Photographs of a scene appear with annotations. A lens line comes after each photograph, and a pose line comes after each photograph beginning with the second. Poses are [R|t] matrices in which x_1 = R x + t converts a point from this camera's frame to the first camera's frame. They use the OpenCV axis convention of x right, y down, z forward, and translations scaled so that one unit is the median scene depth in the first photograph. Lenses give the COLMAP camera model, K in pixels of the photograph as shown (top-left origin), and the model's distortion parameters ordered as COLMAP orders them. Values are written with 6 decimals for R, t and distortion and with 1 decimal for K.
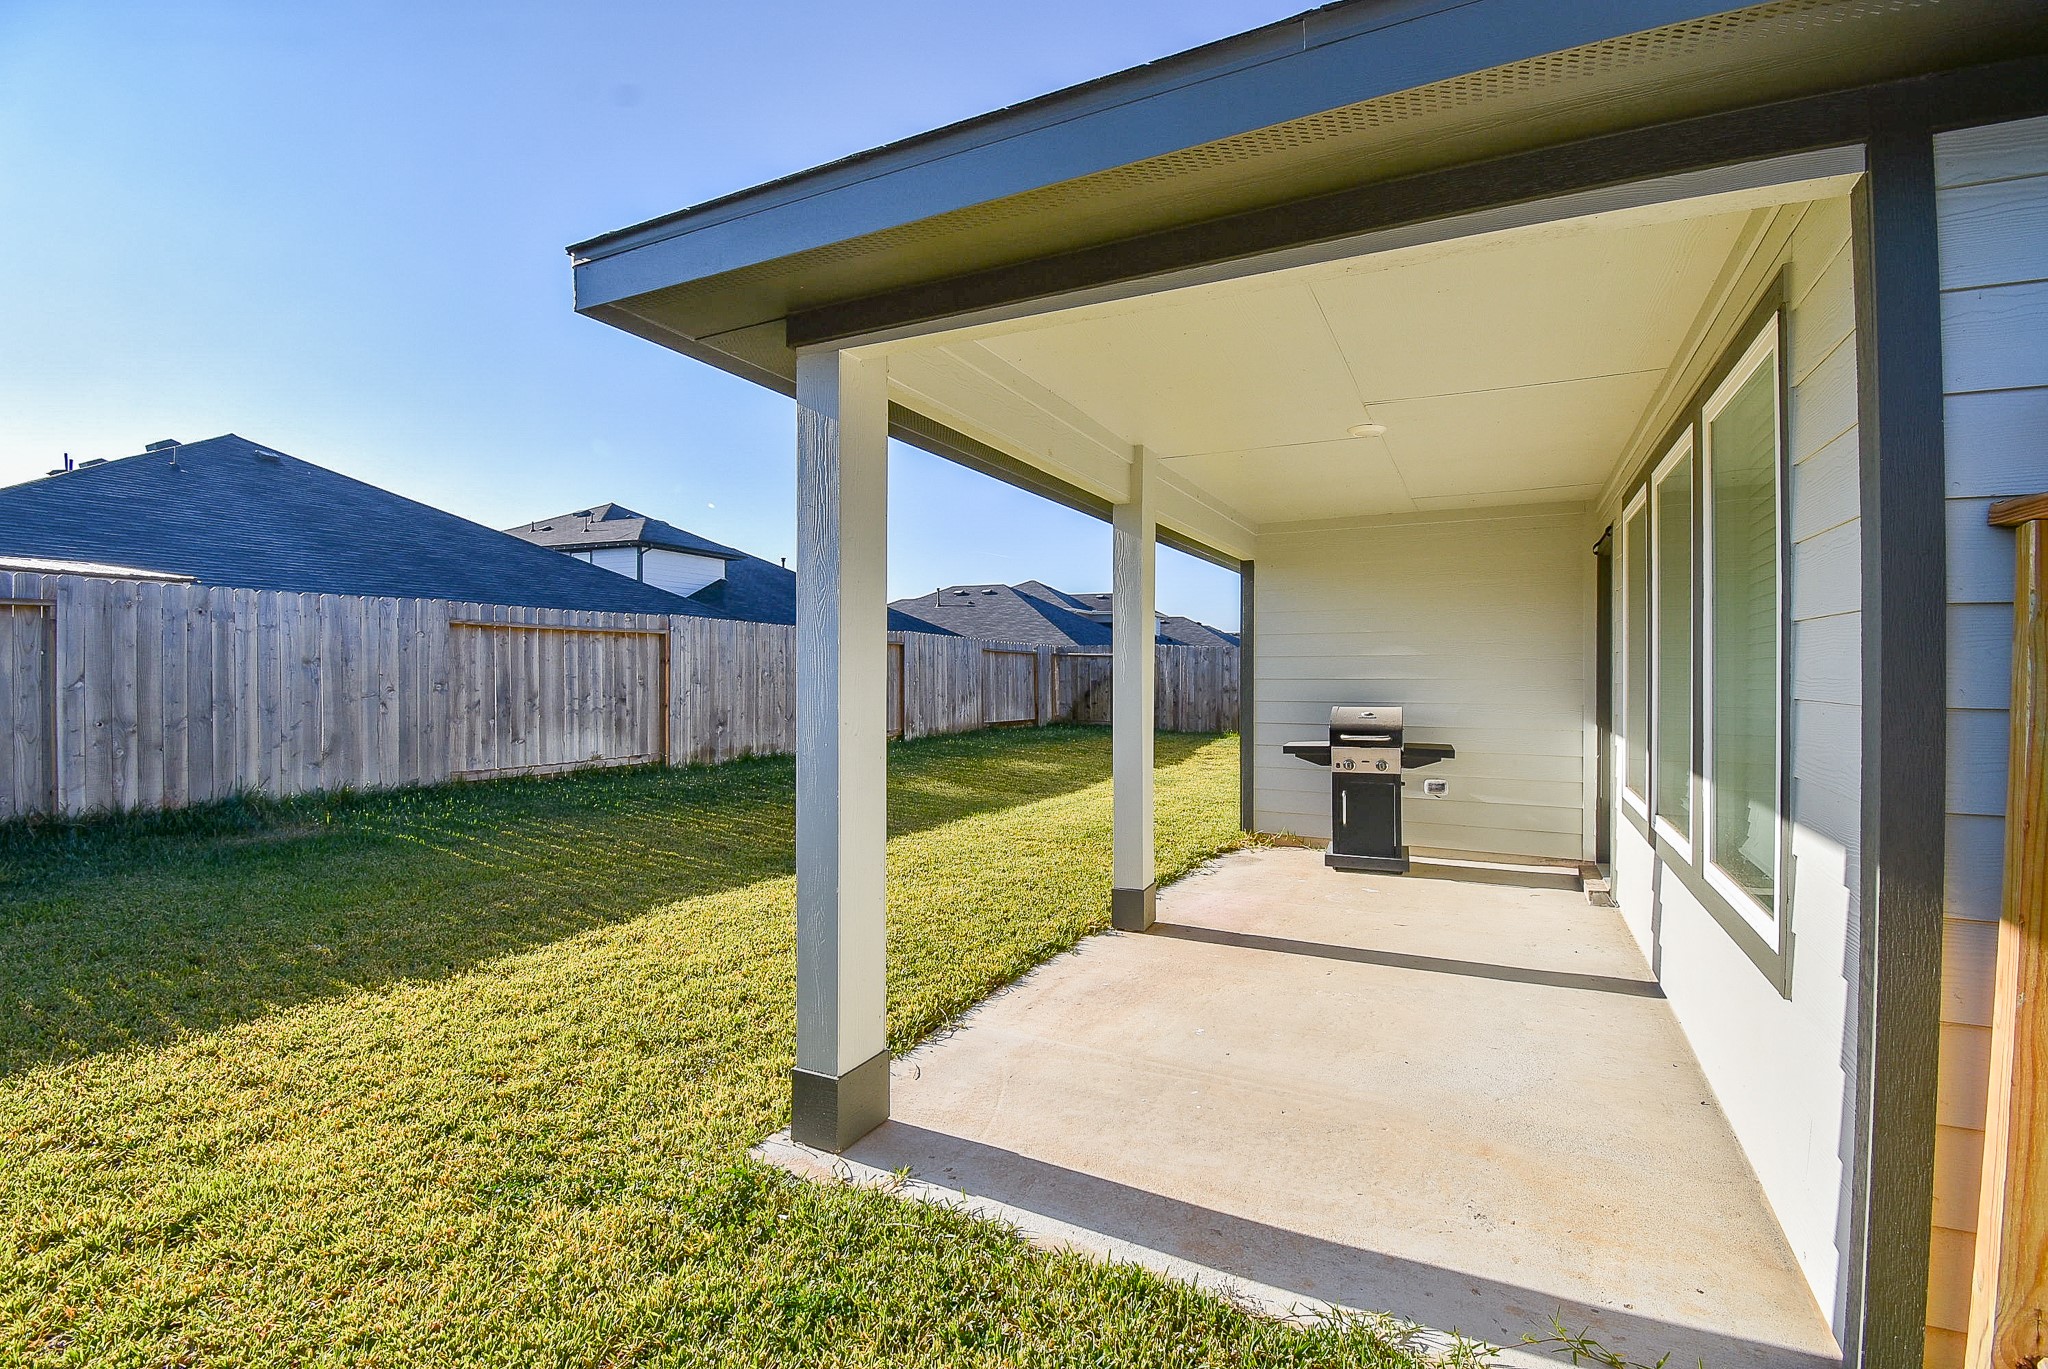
lens RADIAL K [[906.3, 0, 1036.6], [0, 906.3, 679.9], [0, 0, 1]] dist [-0.013247, -0.000182]
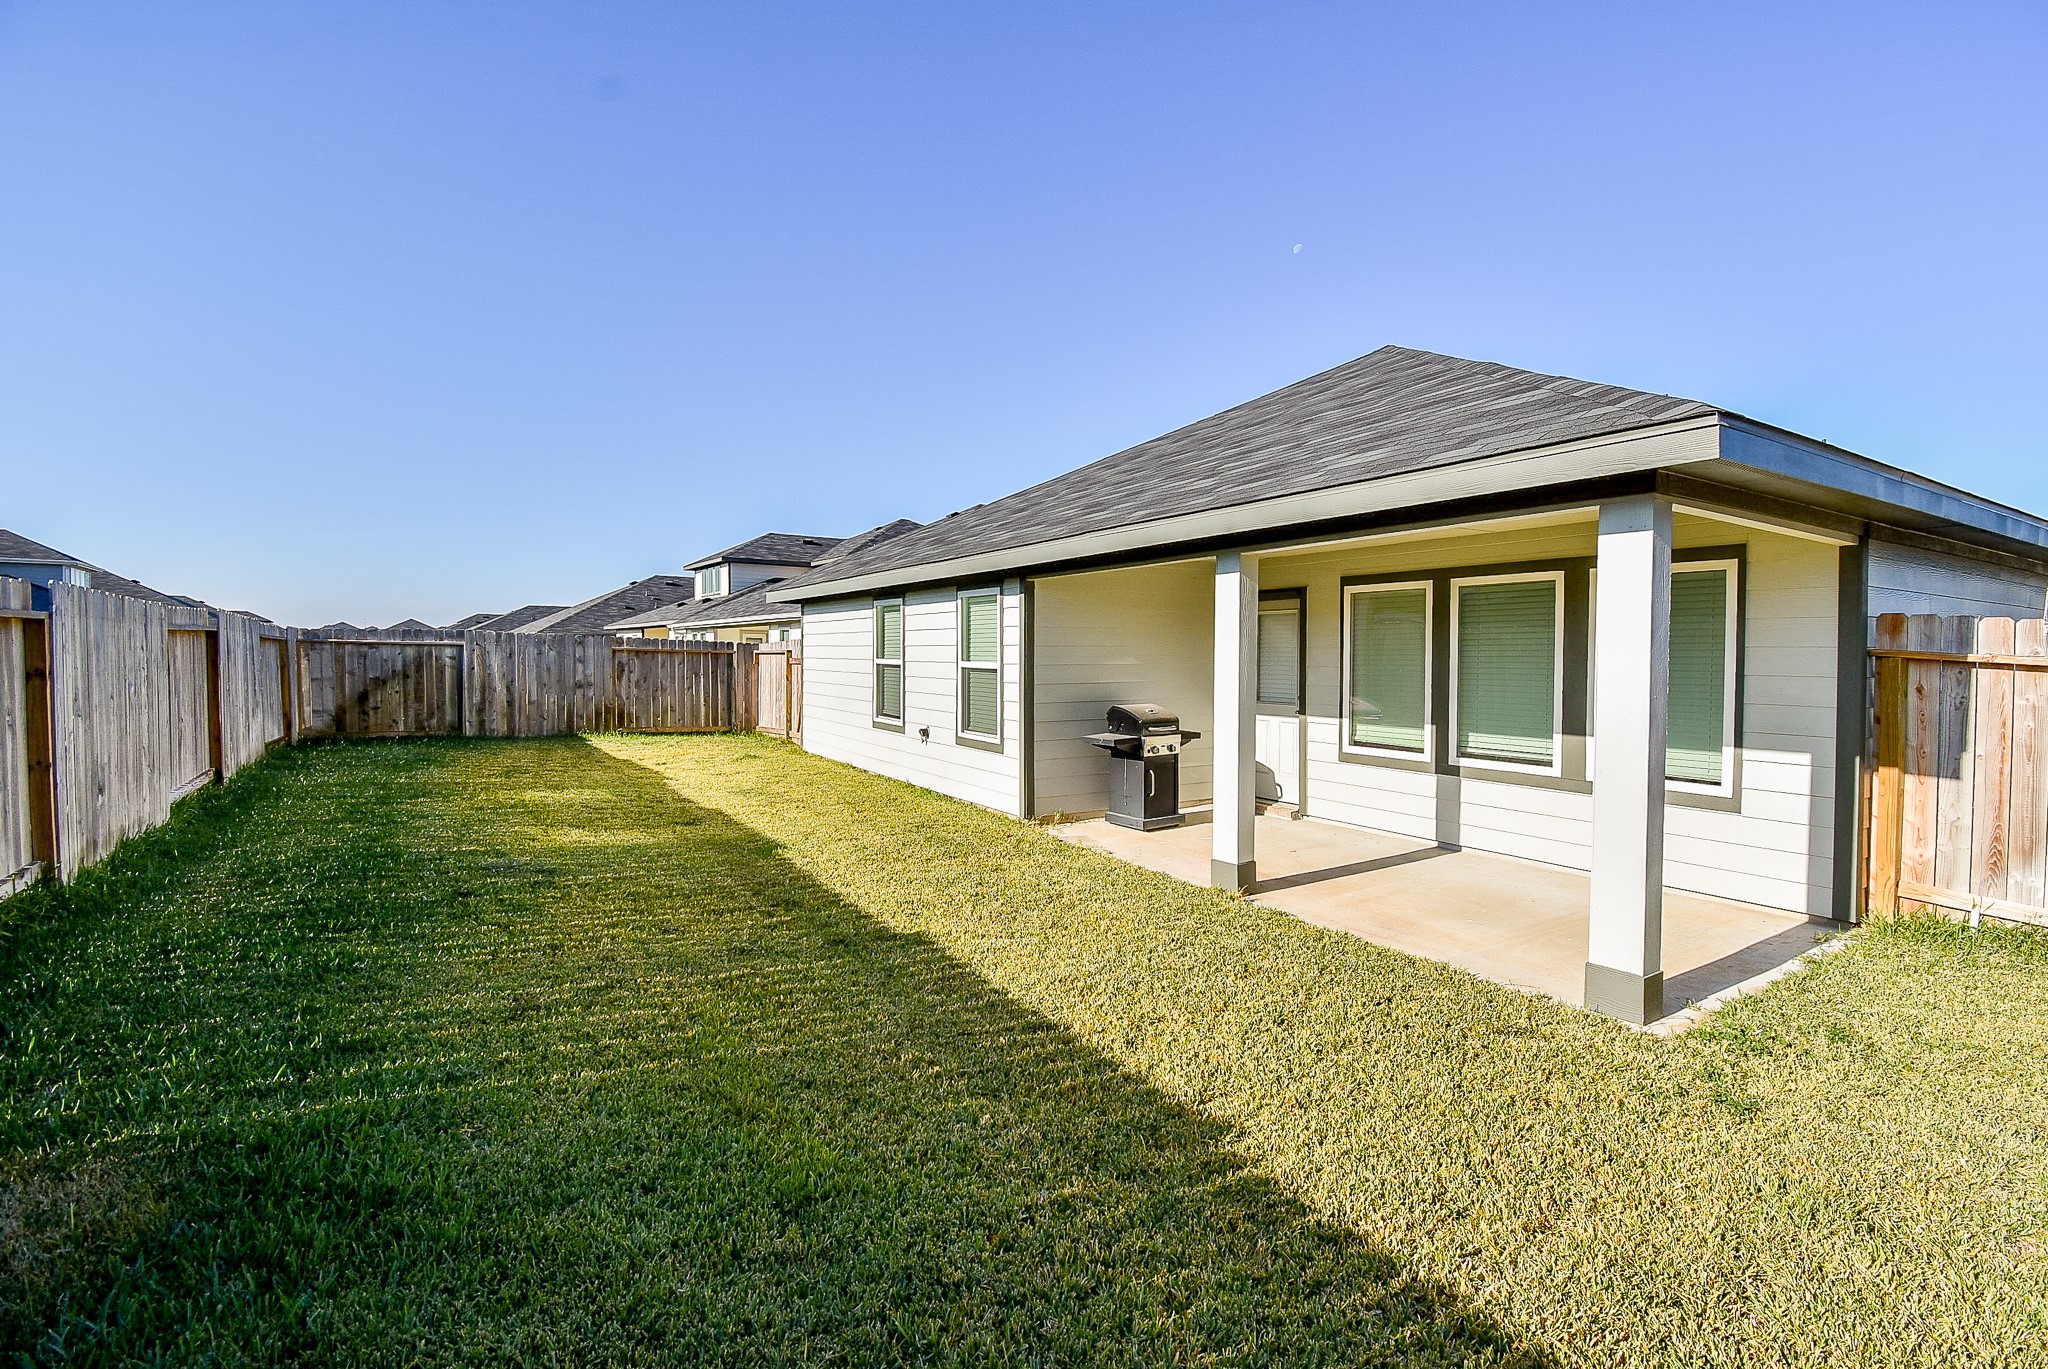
lens RADIAL K [[906.3, 0, 1036.6], [0, 906.3, 679.9], [0, 0, 1]] dist [-0.013247, -0.000182]
pose [[0.531201, -0.026836, 0.846821, -0.868608], [0.005939, 0.999592, 0.027952, -0.046180], [-0.847225, -0.009819, 0.531144, 0.450884]]
